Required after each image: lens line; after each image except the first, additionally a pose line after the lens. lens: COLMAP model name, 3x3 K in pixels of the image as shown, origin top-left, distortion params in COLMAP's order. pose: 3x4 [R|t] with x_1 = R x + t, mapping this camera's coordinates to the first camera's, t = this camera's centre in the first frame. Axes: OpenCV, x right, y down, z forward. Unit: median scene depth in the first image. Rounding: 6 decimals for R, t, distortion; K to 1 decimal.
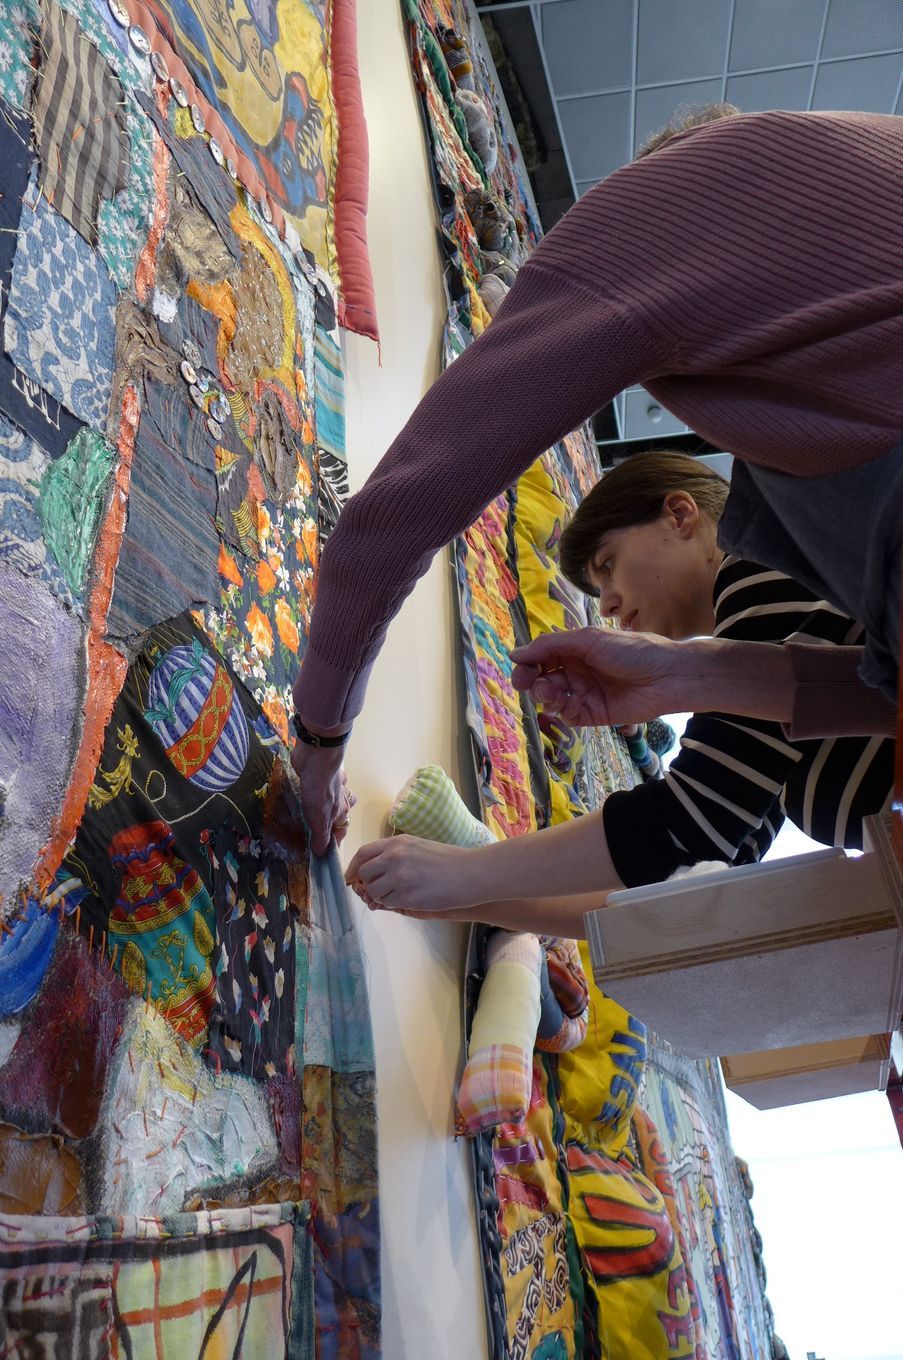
lens RADIAL K [[906.8, 0, 452.3], [0, 906.8, 724.3], [0, 0, 1]] dist [-0.065781, 0.021989]
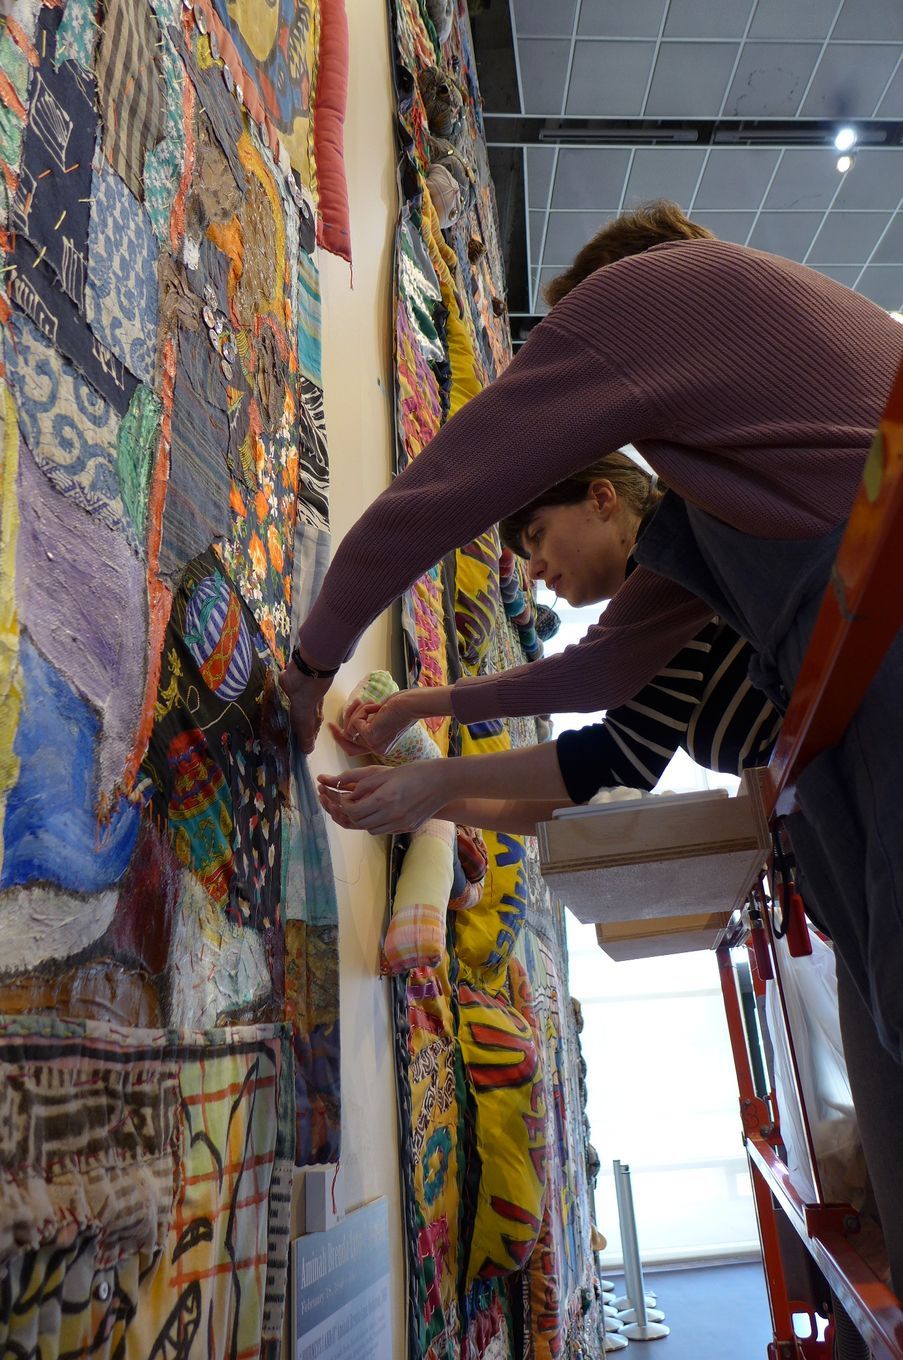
lens RADIAL K [[906.8, 0, 452.3], [0, 906.8, 724.3], [0, 0, 1]] dist [-0.065781, 0.021989]
pose [[0.986559, 0.062777, 0.150868, -0.127933], [-0.086083, 0.984424, 0.153293, -0.089715], [-0.138895, -0.164220, 0.976596, -0.192757]]
